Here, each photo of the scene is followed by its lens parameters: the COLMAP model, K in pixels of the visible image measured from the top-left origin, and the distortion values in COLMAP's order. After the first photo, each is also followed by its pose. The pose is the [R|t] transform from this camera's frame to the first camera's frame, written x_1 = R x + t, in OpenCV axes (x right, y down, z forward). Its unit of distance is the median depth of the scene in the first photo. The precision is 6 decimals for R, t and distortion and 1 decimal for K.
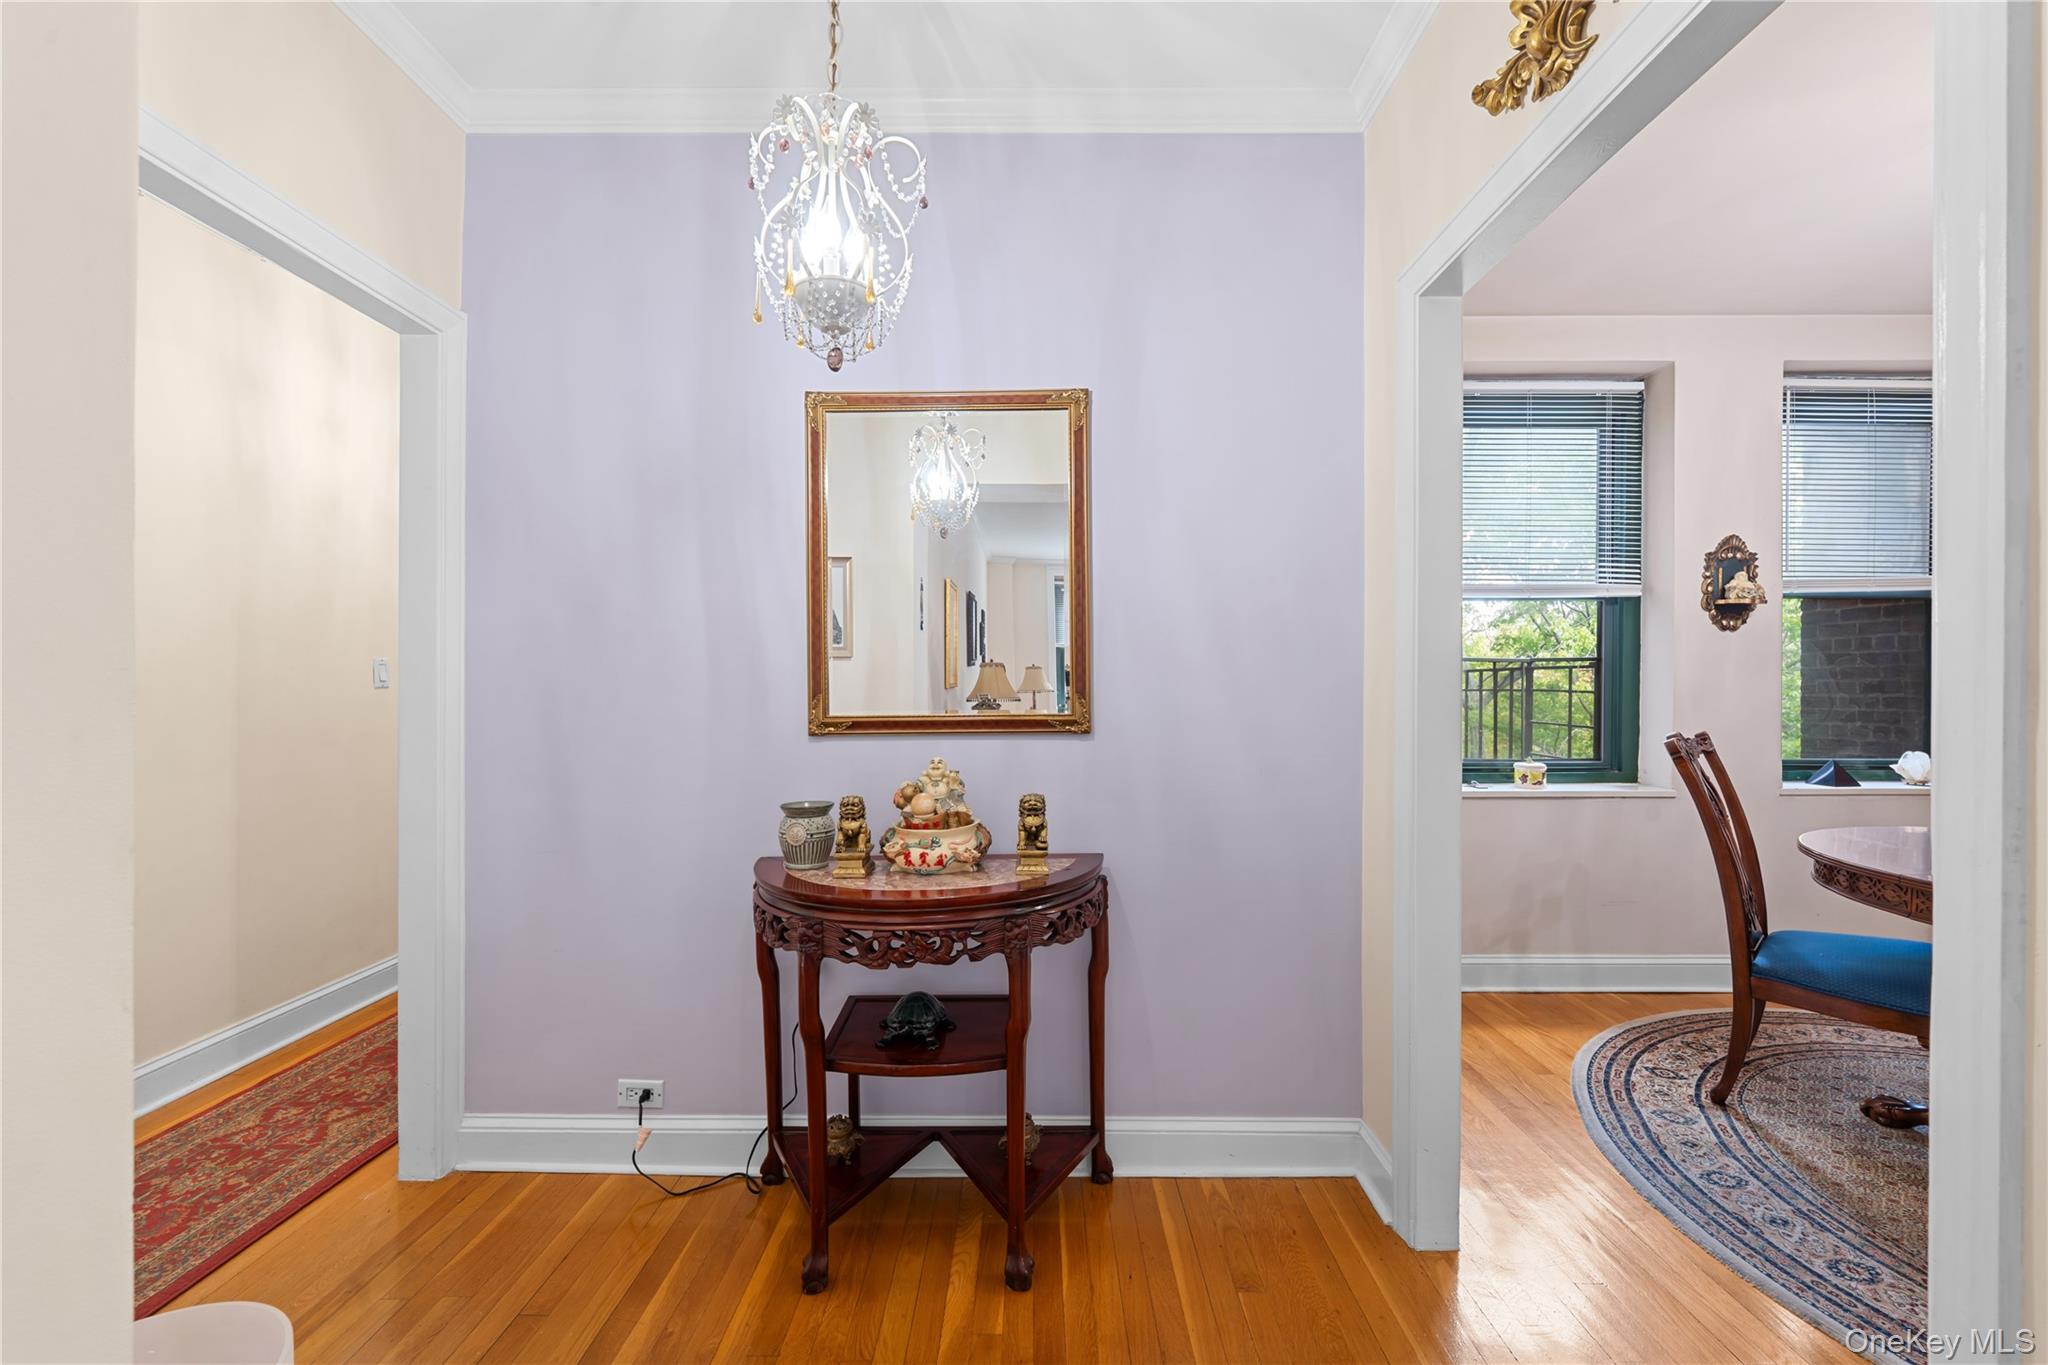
lens RADIAL K [[820.8, 0, 1027.5], [0, 820.8, 686.5], [0, 0, 1]] dist [0.000053, -0.000545]
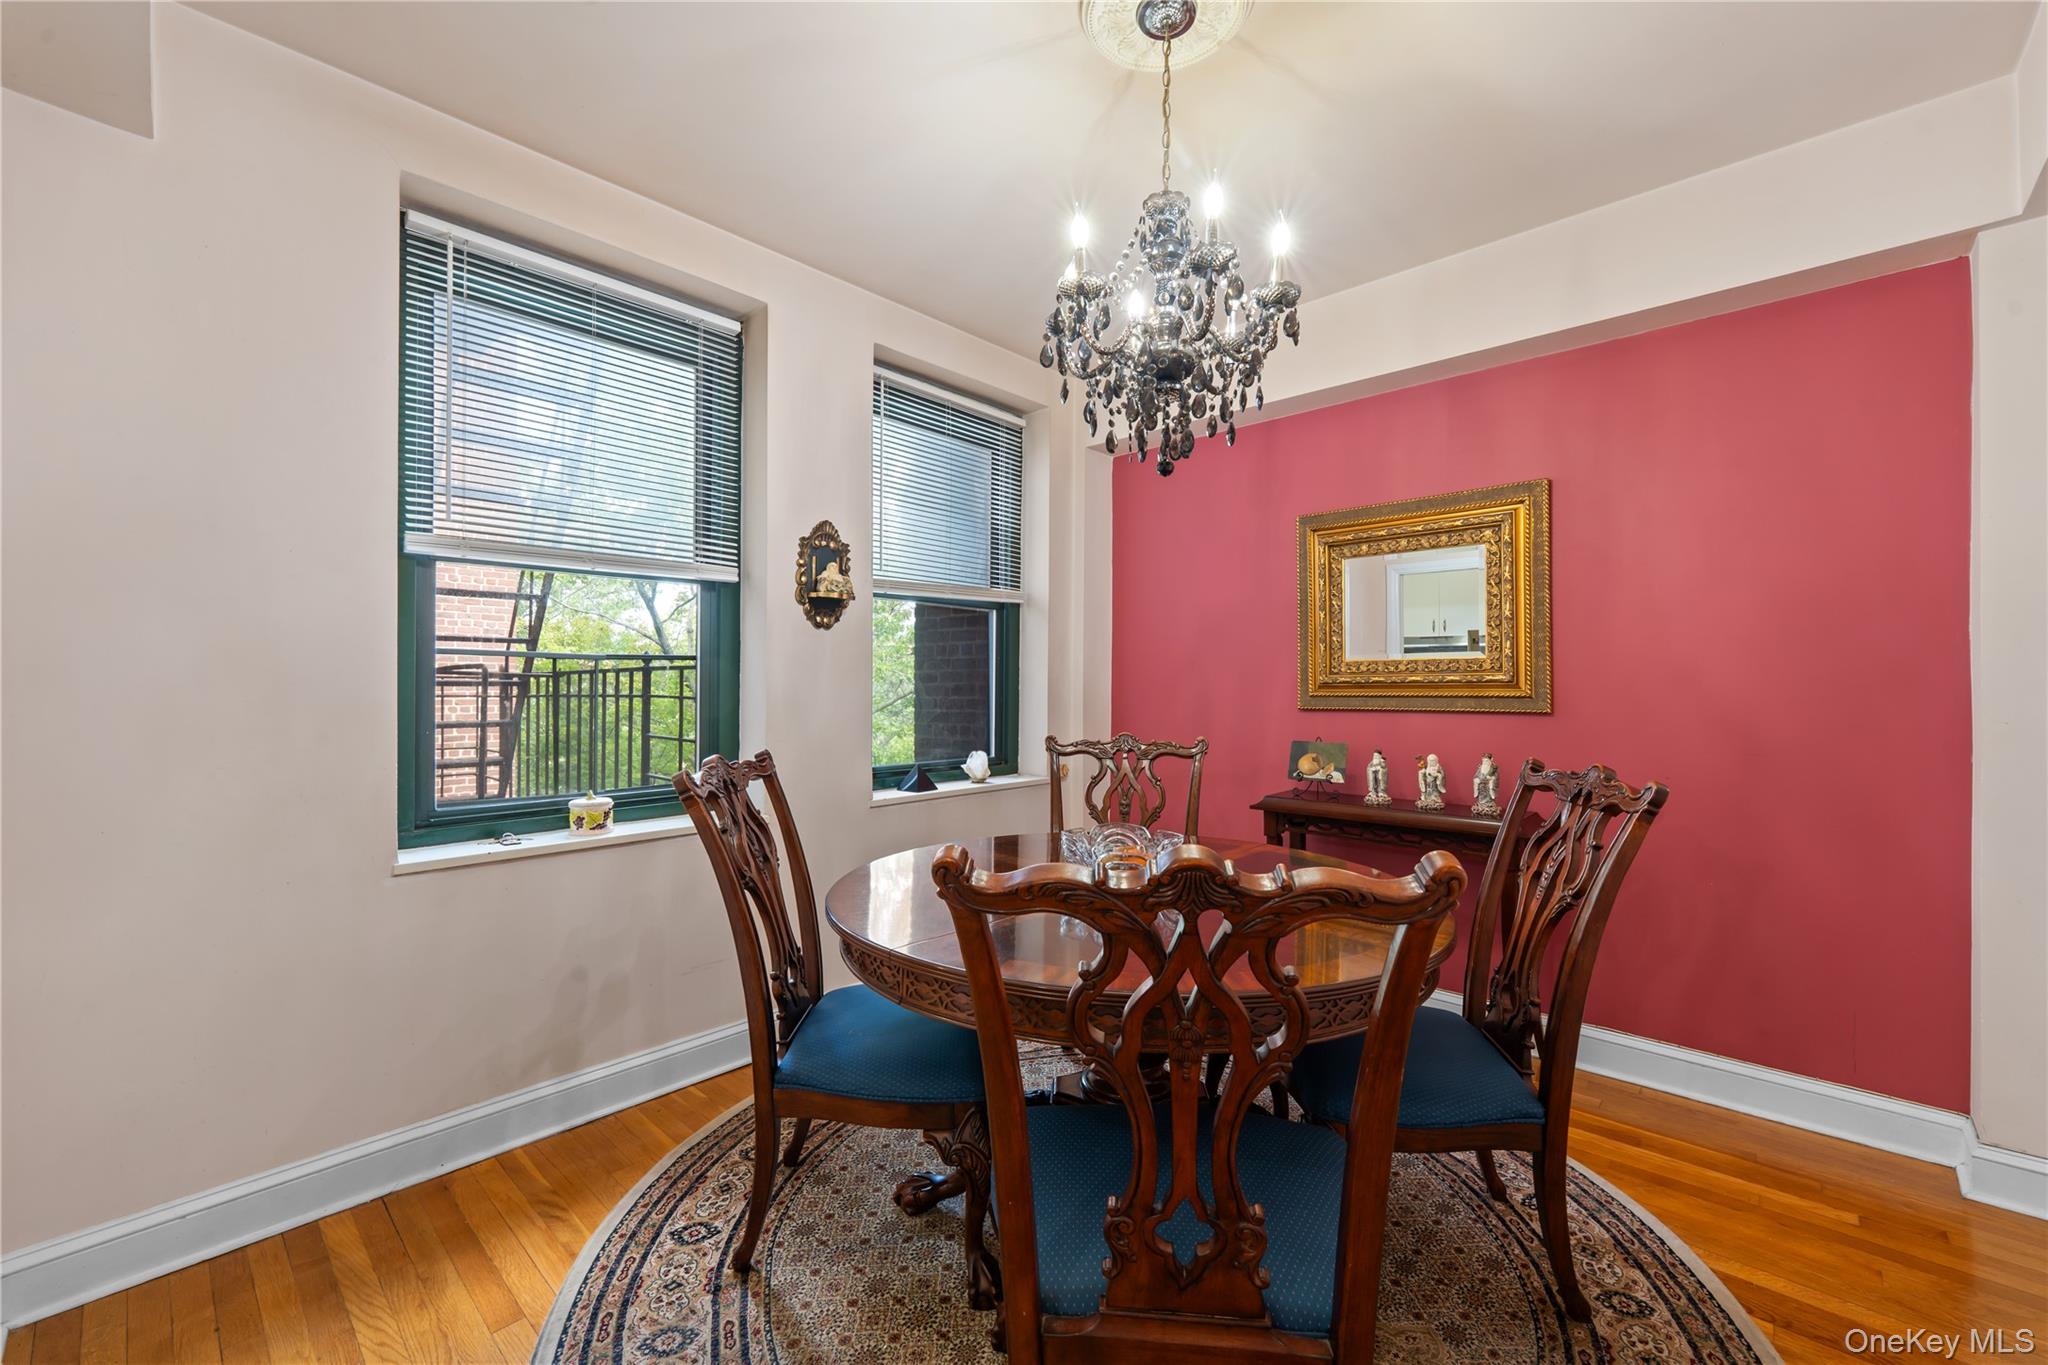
lens RADIAL K [[820.8, 0, 1024.2], [0, 820.8, 681.5], [0, 0, 1]] dist [0.000053, -0.000545]
pose [[0.679704, 0.006054, 0.733462, 0.353323], [-0.002014, 0.999978, -0.006387, -0.005557], [-0.733484, 0.002864, 0.679701, 0.239071]]
